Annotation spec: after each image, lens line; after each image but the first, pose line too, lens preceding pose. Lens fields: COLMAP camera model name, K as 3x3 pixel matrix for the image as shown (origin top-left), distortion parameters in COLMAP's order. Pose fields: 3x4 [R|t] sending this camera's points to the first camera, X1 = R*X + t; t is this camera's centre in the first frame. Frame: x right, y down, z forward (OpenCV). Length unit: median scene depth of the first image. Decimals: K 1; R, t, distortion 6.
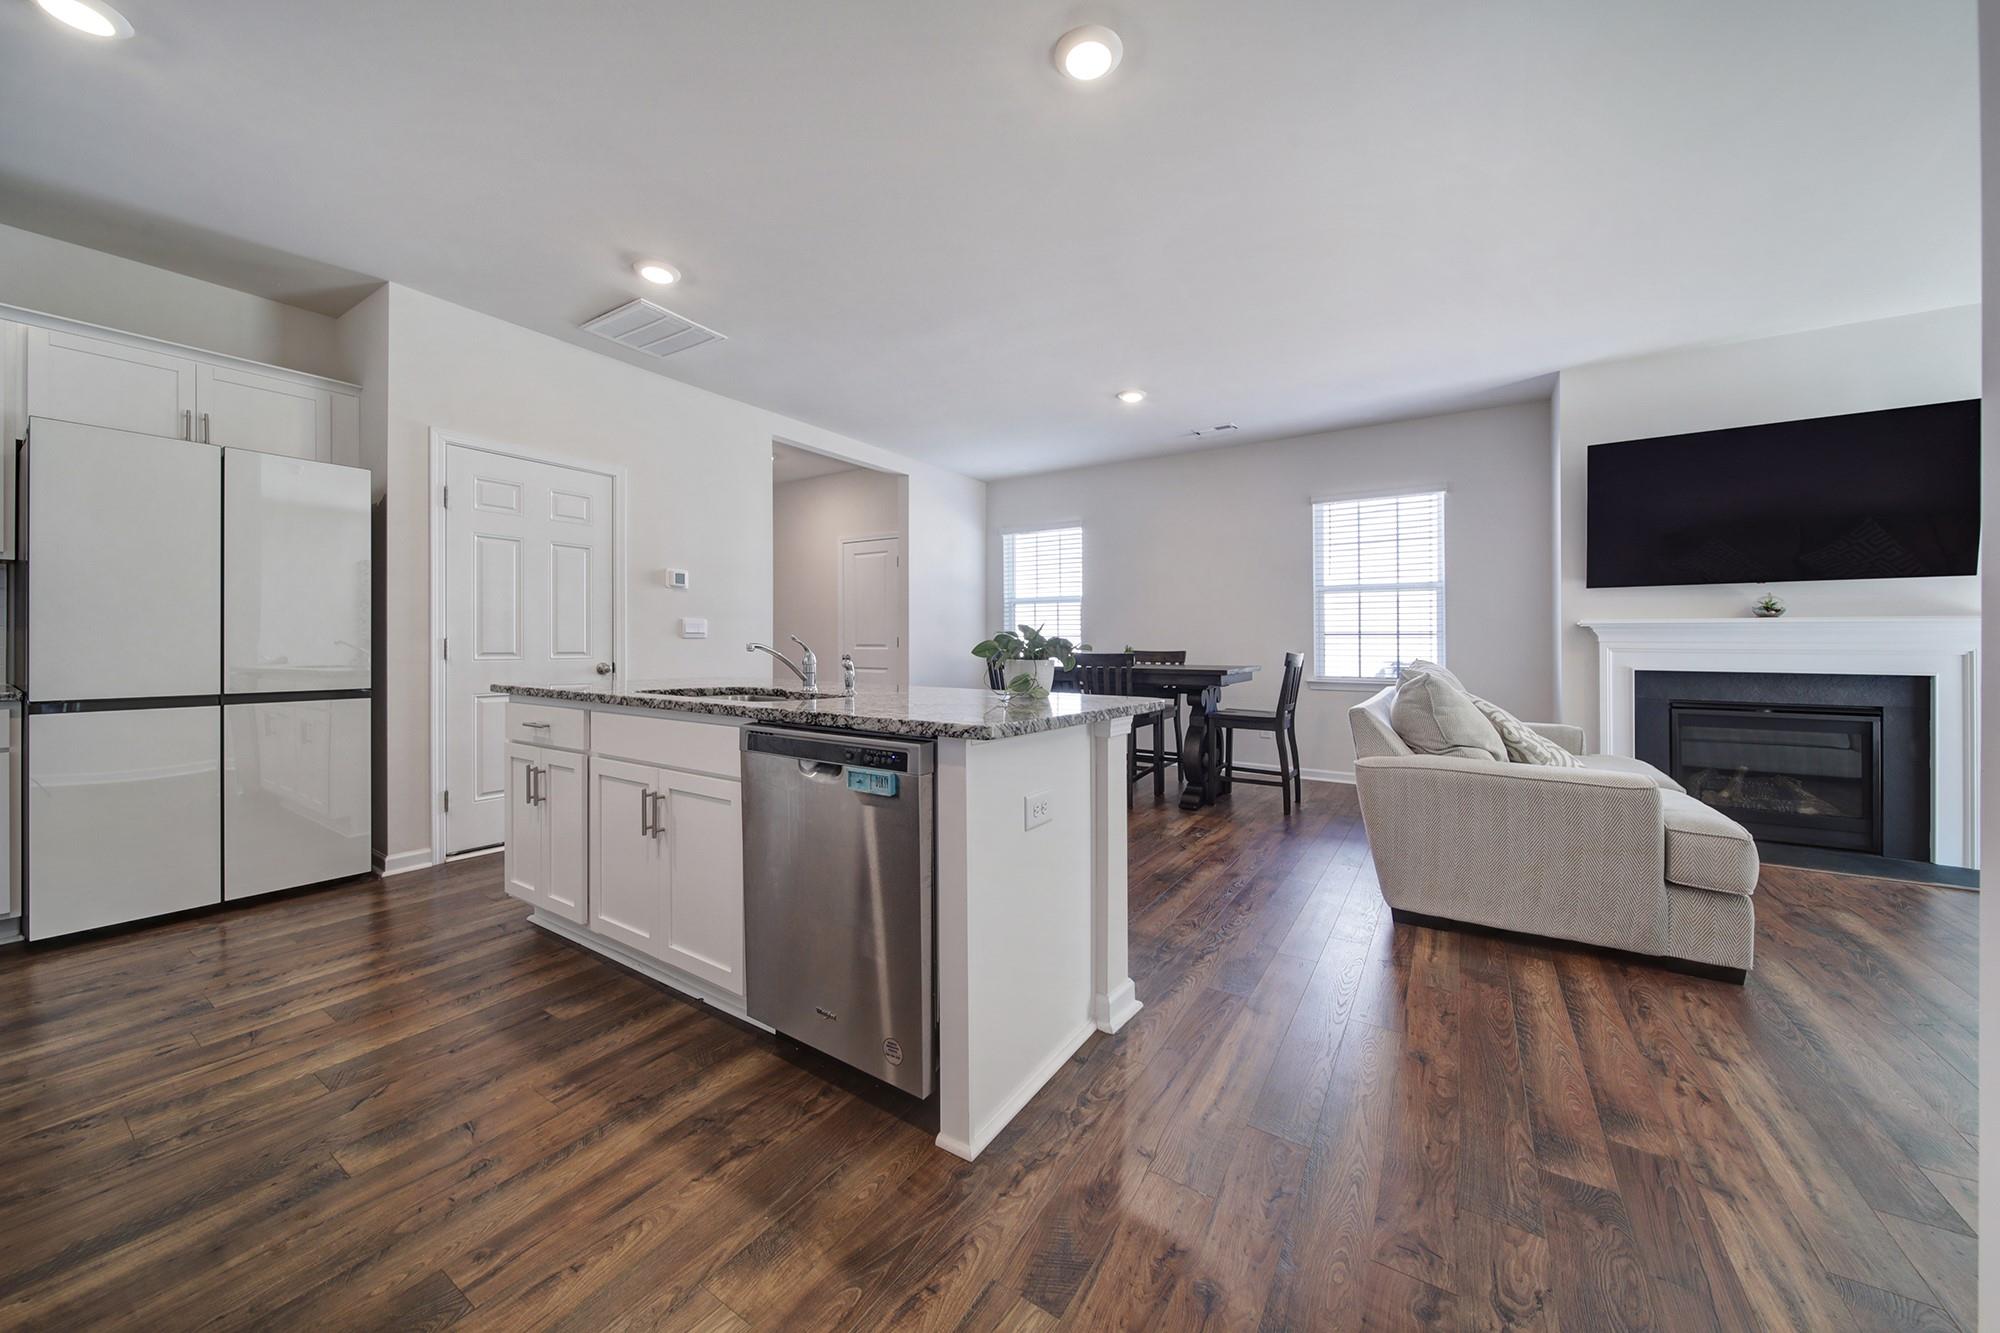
lens RADIAL K [[705.6, 0, 997.9], [0, 705.6, 646.0], [0, 0, 1]] dist [-0.002244, -0.000326]
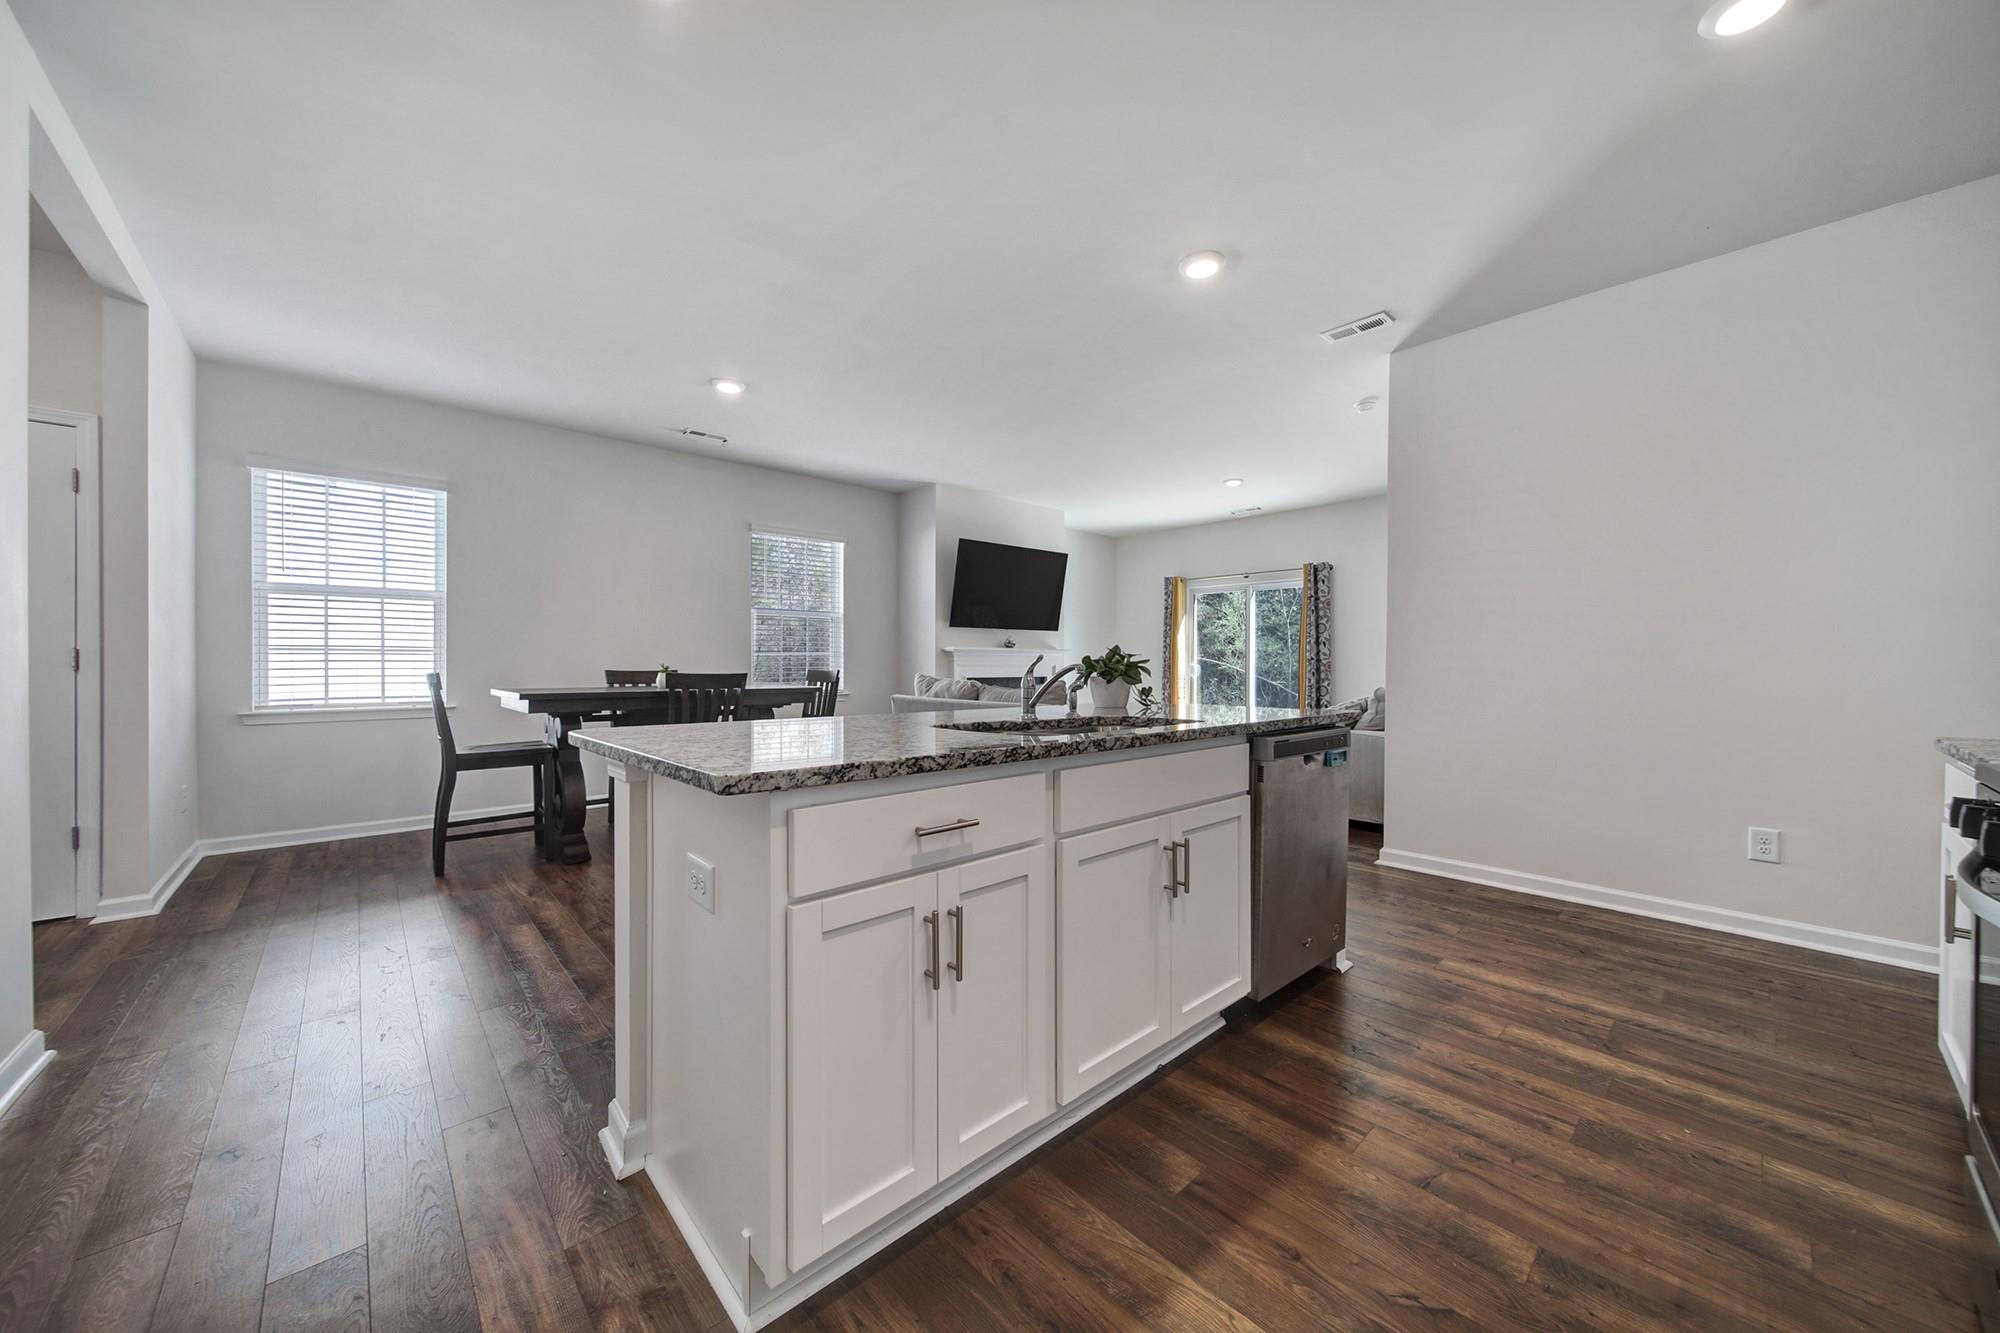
lens RADIAL K [[705.2, 0, 997.4], [0, 705.2, 667.0], [0, 0, 1]] dist [-0.001327, -0.000271]
pose [[0.250429, -0.008334, 0.968099, -1.011280], [0.000360, 0.999964, 0.008515, -0.008782], [-0.968135, -0.001784, 0.250423, 0.741489]]
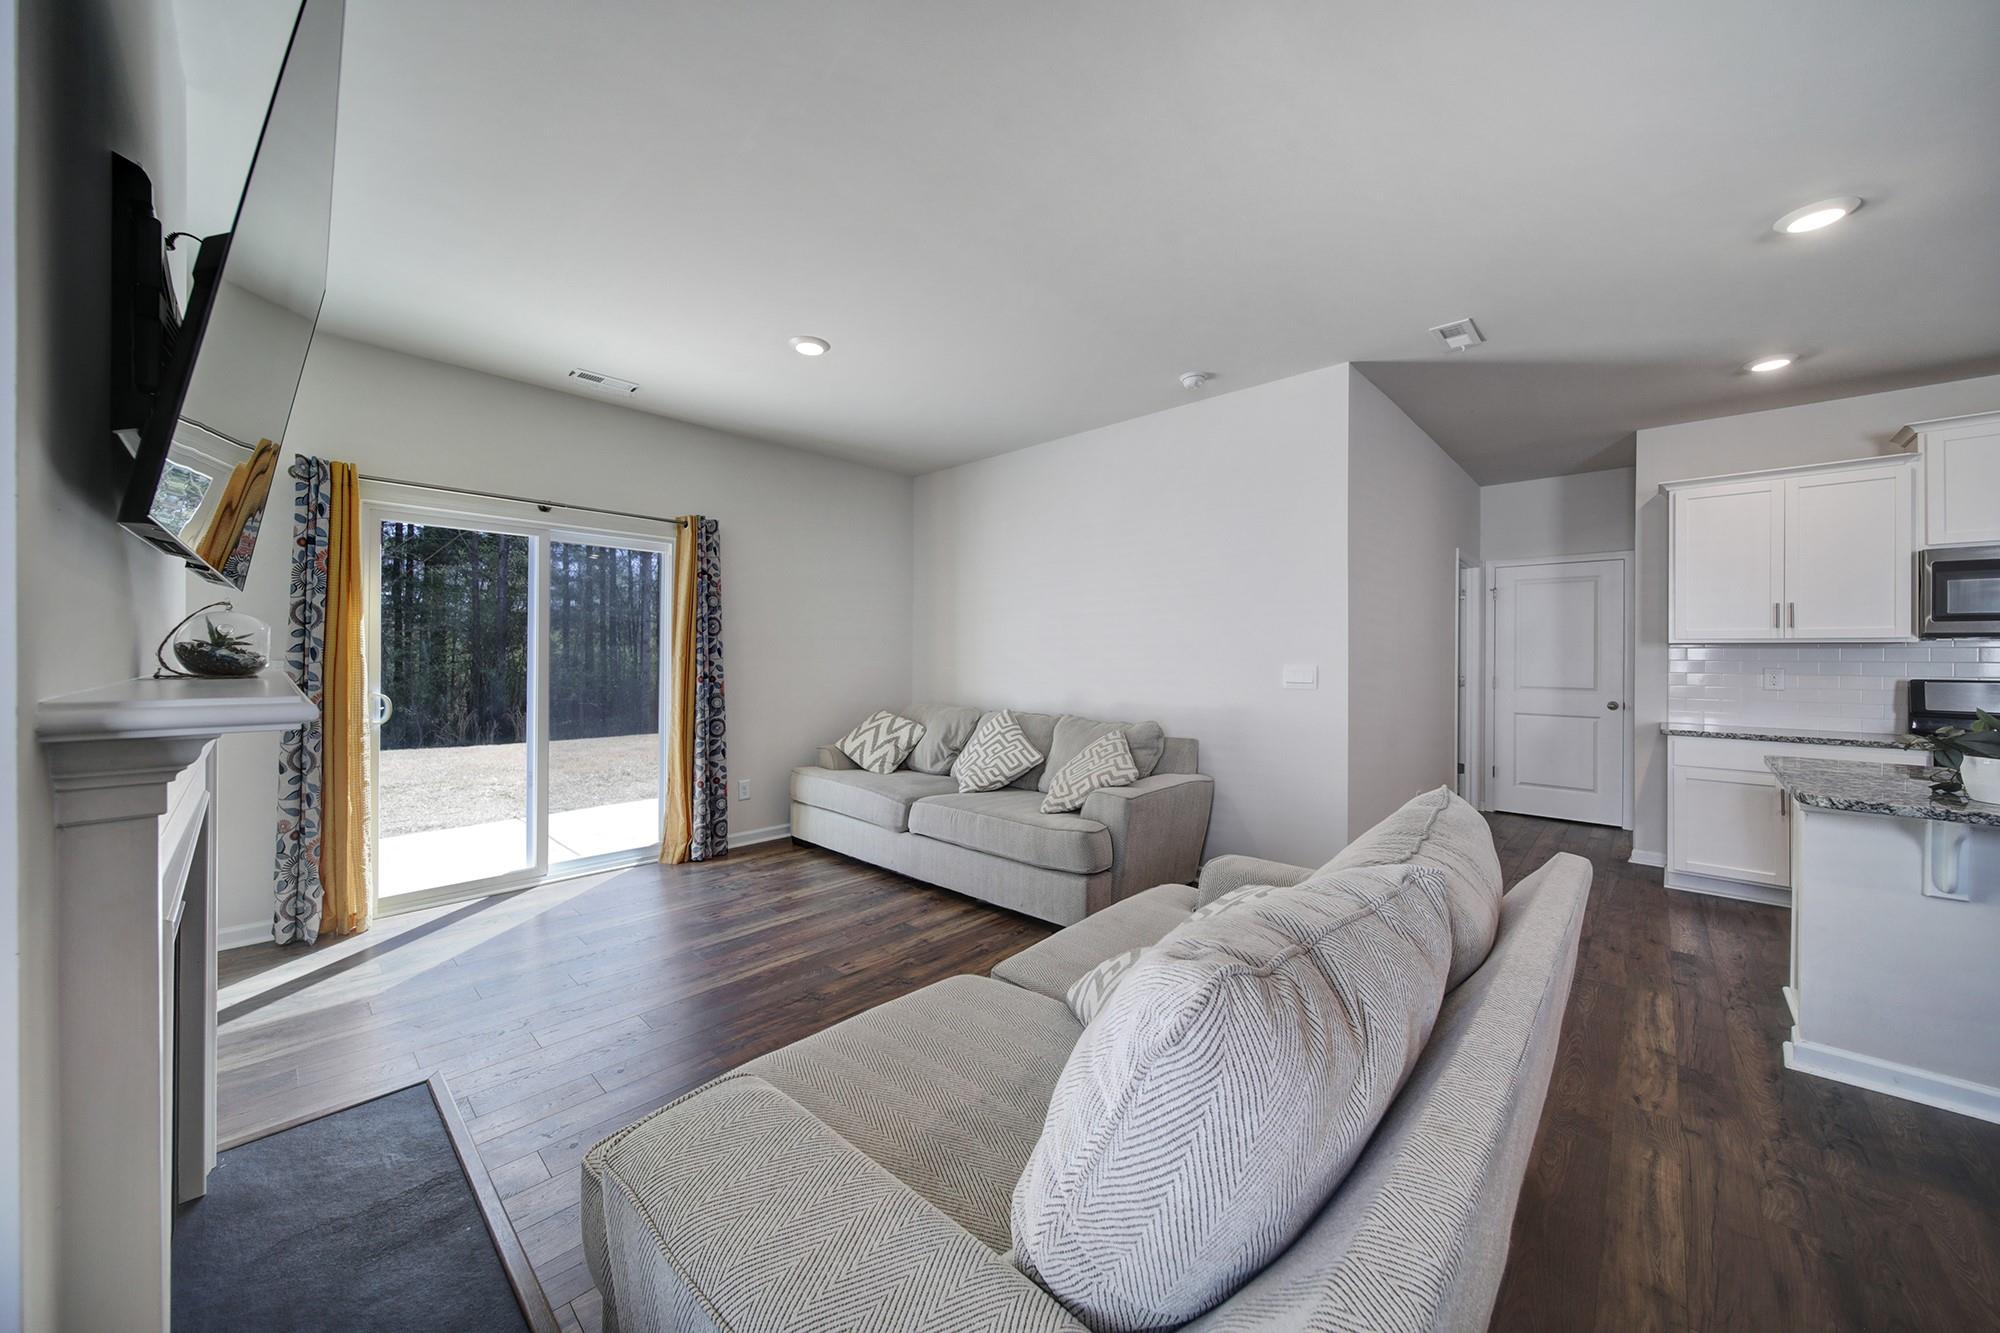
lens RADIAL K [[700.3, 0, 998.6], [0, 700.3, 654.5], [0, 0, 1]] dist [0.001163, -0.002955]
pose [[-0.983769, -0.011691, 0.179058, 0.896652], [-0.011322, 0.999931, 0.003082, -0.077533], [-0.179082, 0.001005, -0.983834, 1.688516]]
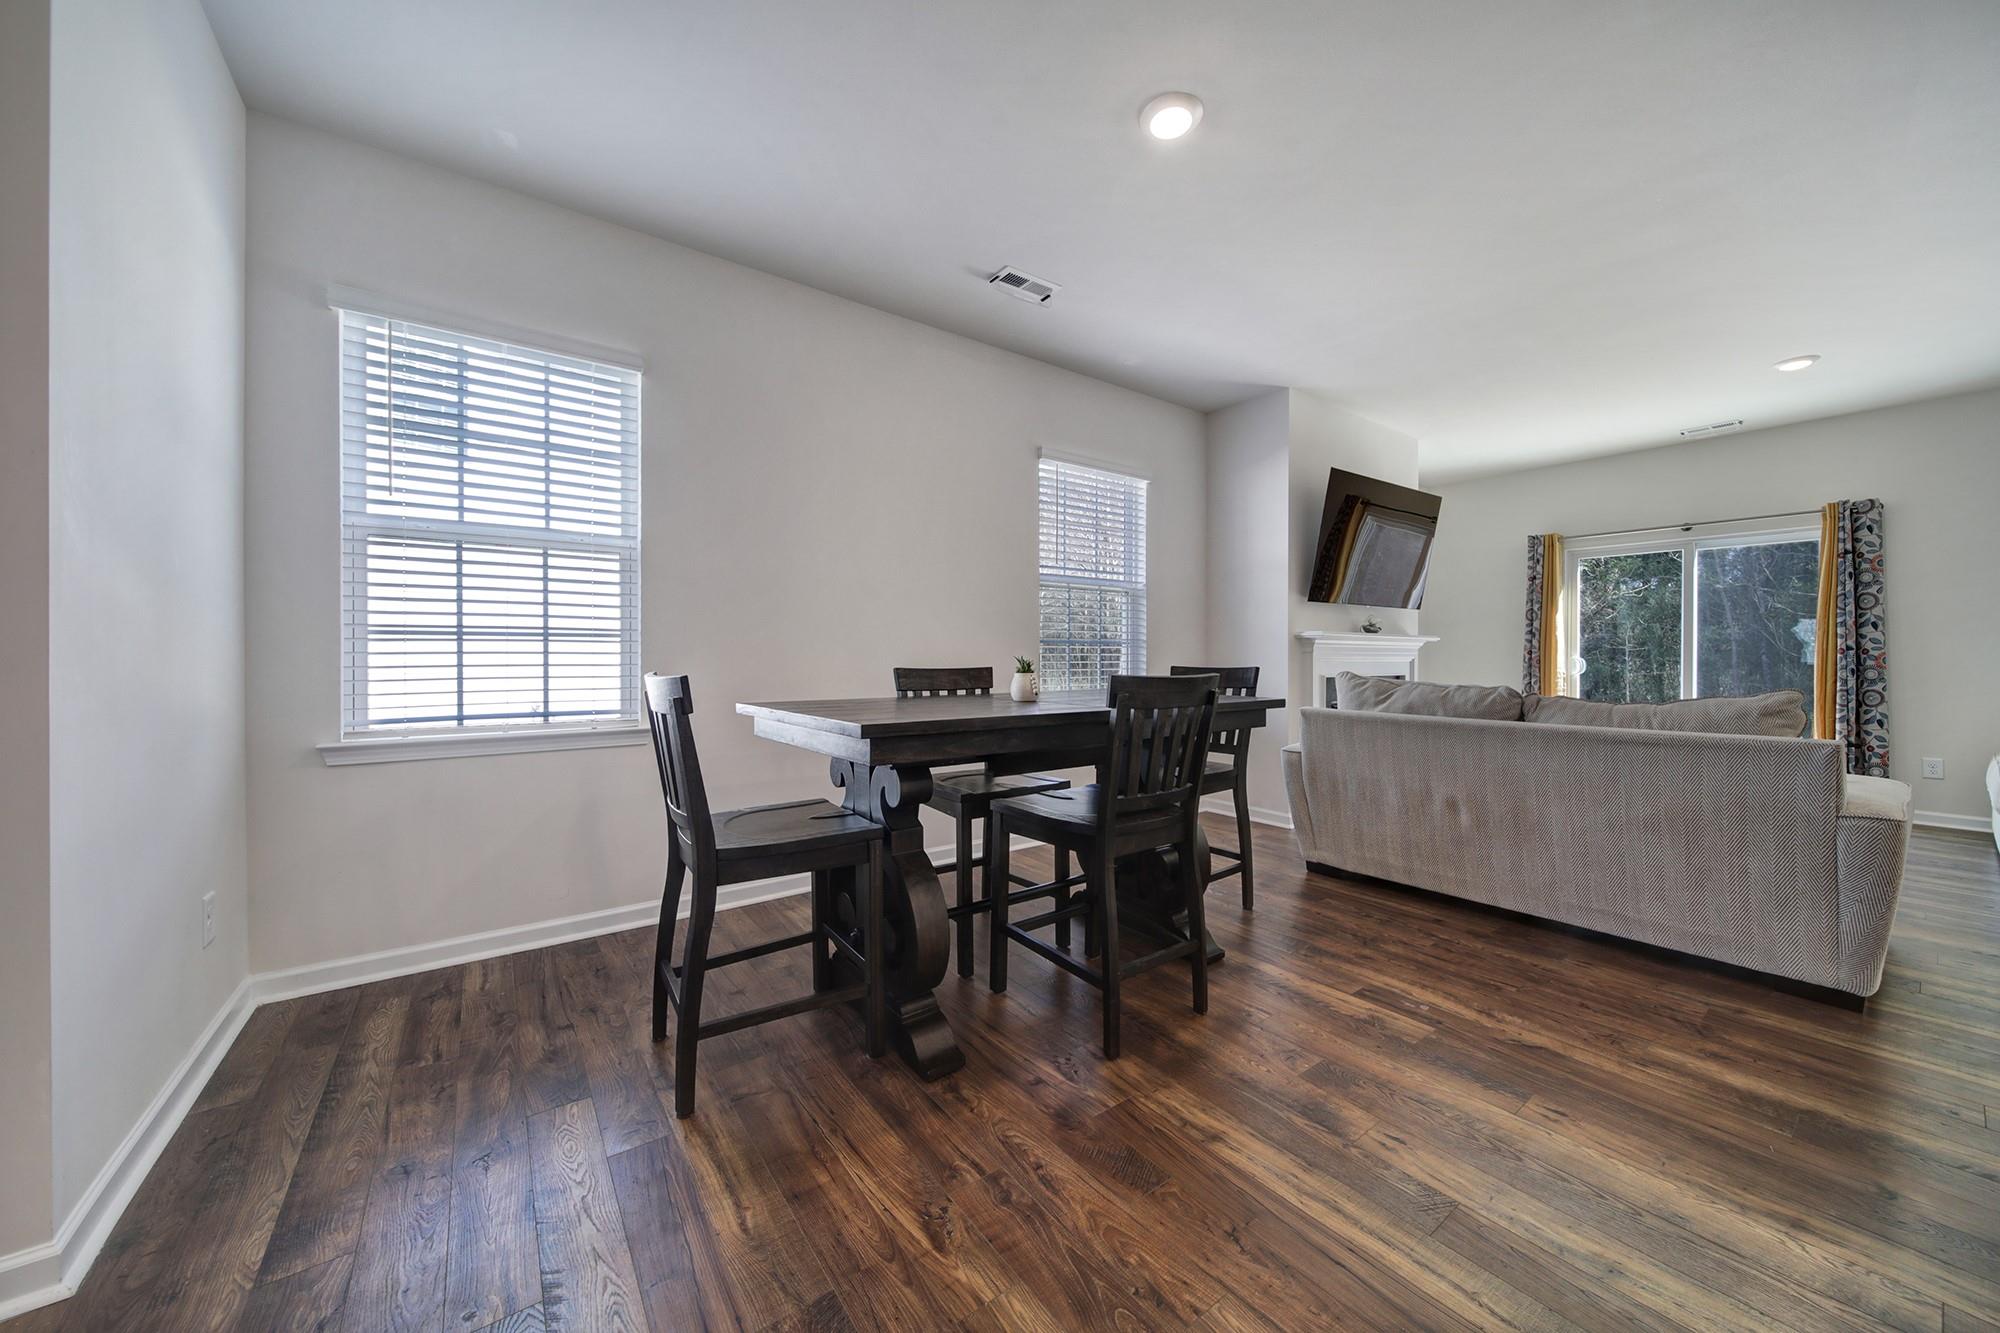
lens RADIAL K [[704.7, 0, 999.1], [0, 704.7, 662.1], [0, 0, 1]] dist [-0.000882, -0.000329]
pose [[0.350849, -0.010769, 0.936370, -0.487156], [0.001630, 0.999939, 0.010889, -0.005582], [-0.936431, -0.002294, 0.350845, 1.589546]]
